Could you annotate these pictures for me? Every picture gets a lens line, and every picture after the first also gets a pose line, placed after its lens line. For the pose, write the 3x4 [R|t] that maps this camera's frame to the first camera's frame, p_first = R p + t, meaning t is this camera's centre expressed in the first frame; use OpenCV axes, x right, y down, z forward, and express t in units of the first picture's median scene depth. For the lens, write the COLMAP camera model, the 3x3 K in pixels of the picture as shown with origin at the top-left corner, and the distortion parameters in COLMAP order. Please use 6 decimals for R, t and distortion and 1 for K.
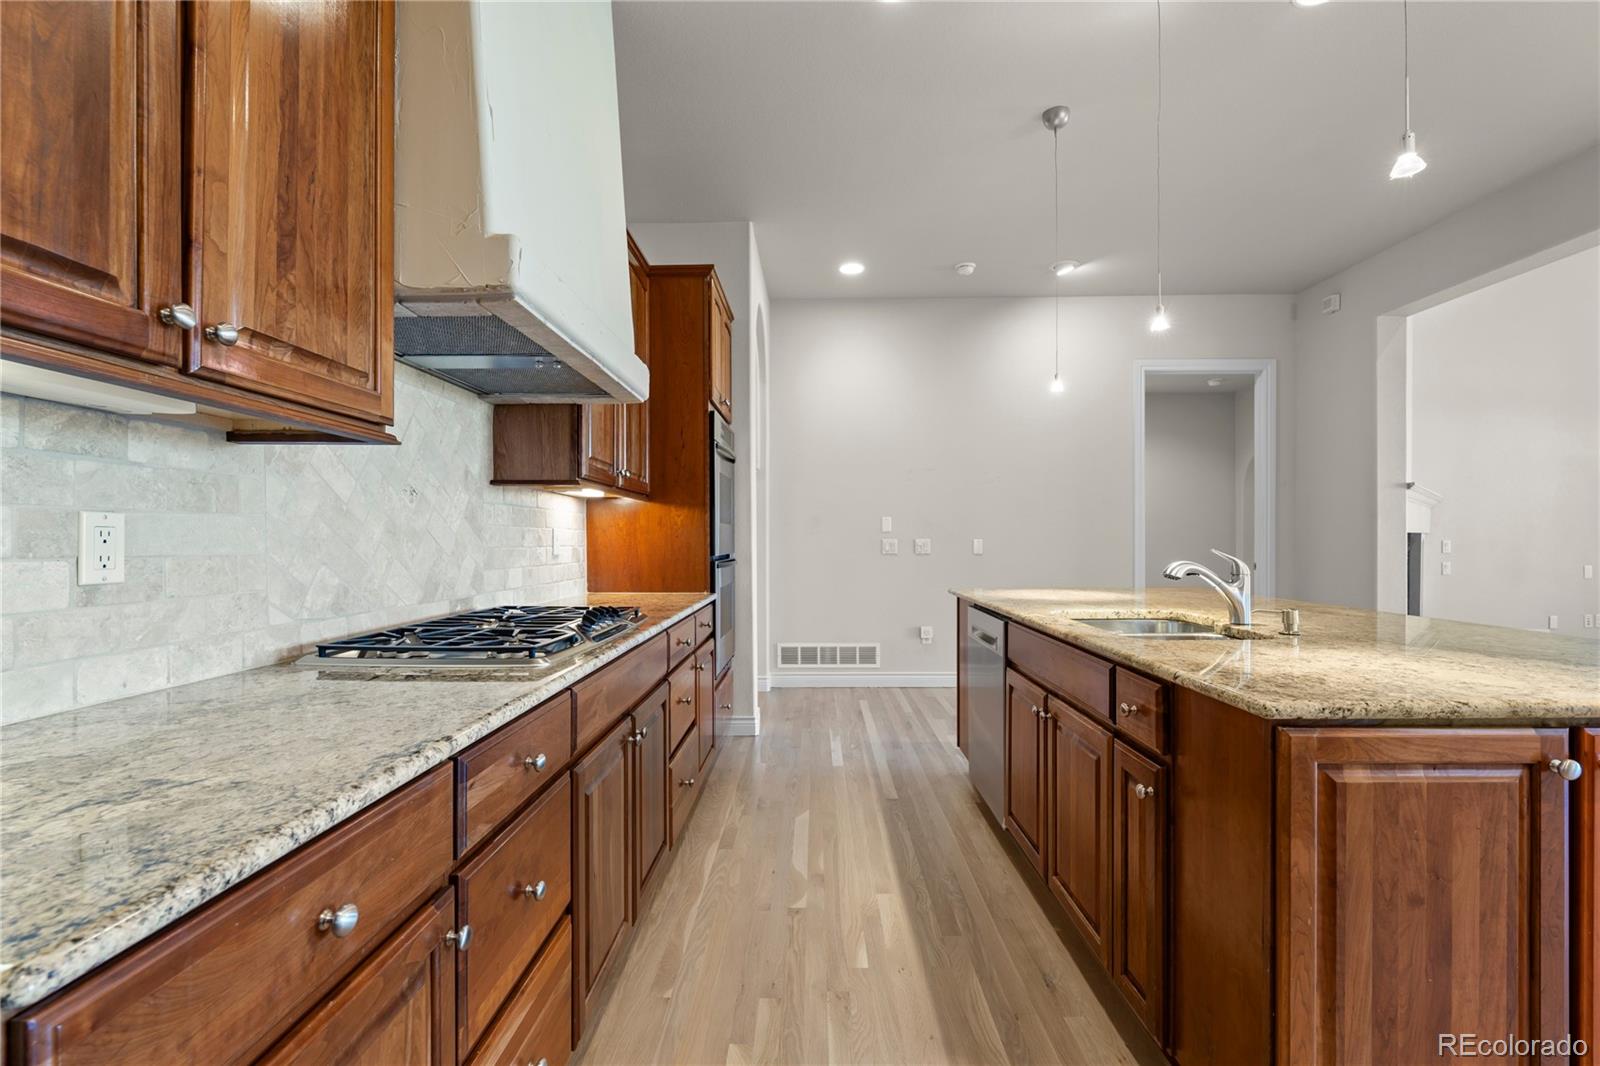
lens RADIAL K [[701.4, 0, 806.4], [0, 701.4, 540.0], [0, 0, 1]] dist [-0.011239, 0.002893]
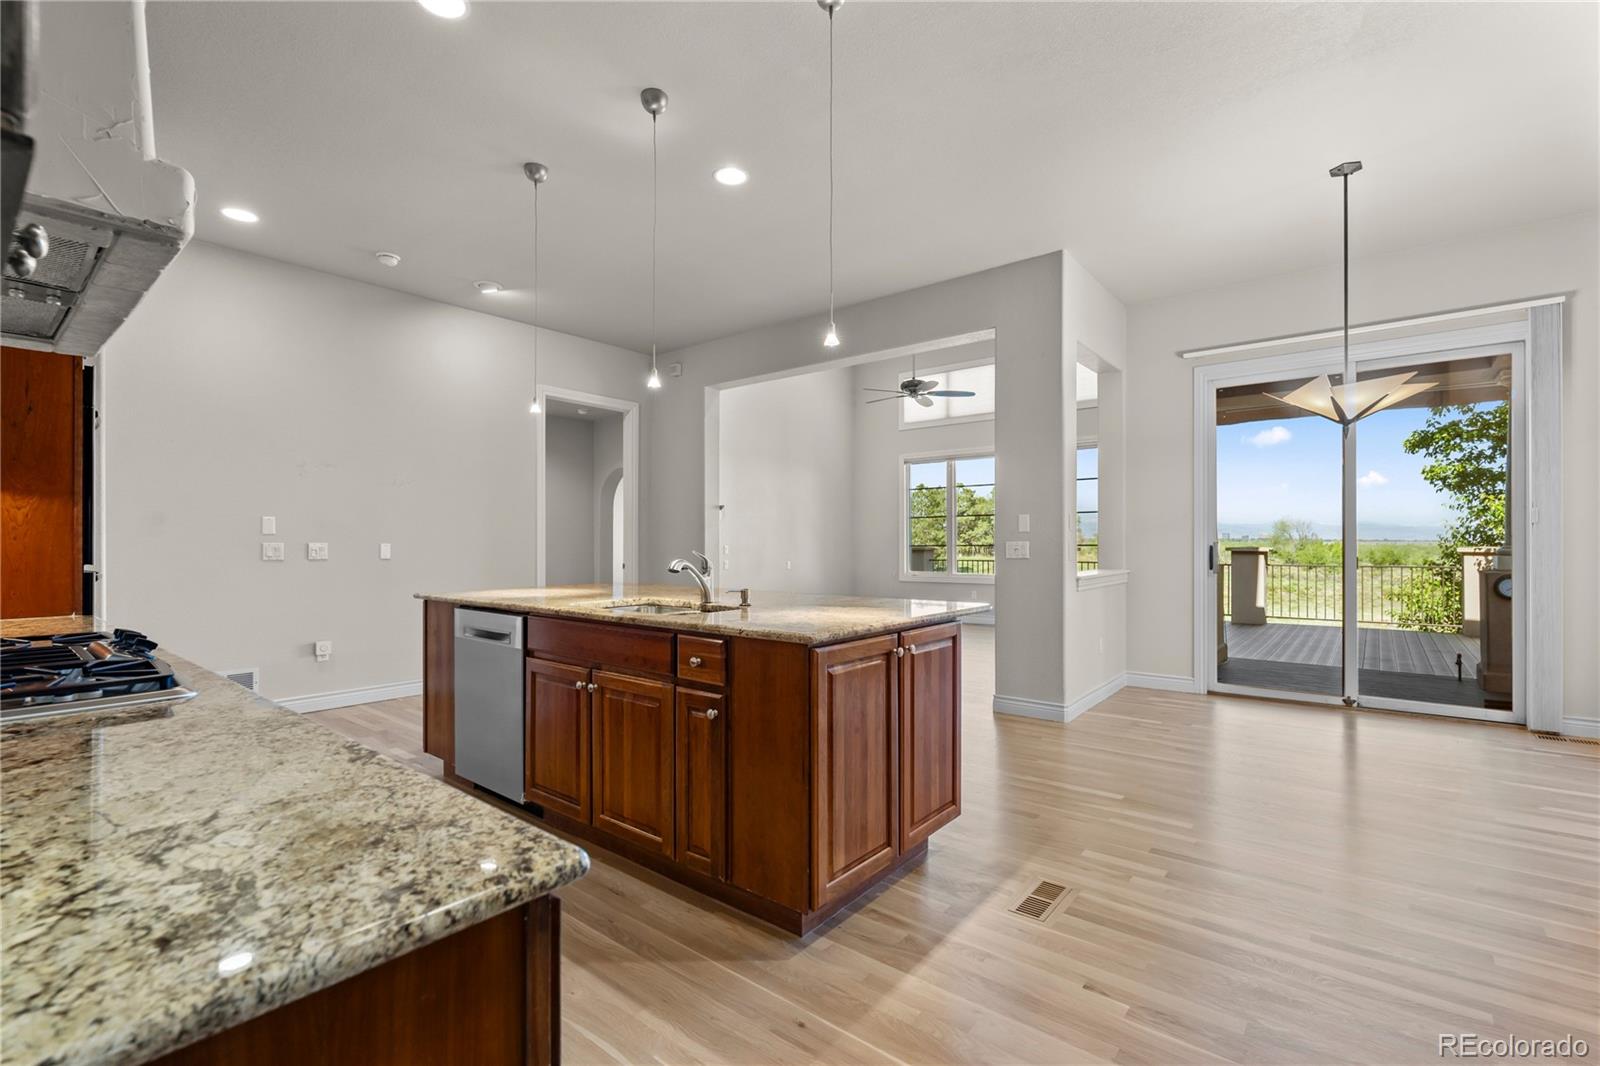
lens RADIAL K [[701.4, 0, 792.9], [0, 701.4, 535.7], [0, 0, 1]] dist [-0.011239, 0.002893]
pose [[0.621242, 0.012118, 0.783525, -0.614443], [-0.001602, 0.999898, -0.014195, 0.003304], [-0.783617, 0.007563, 0.621198, -0.063967]]
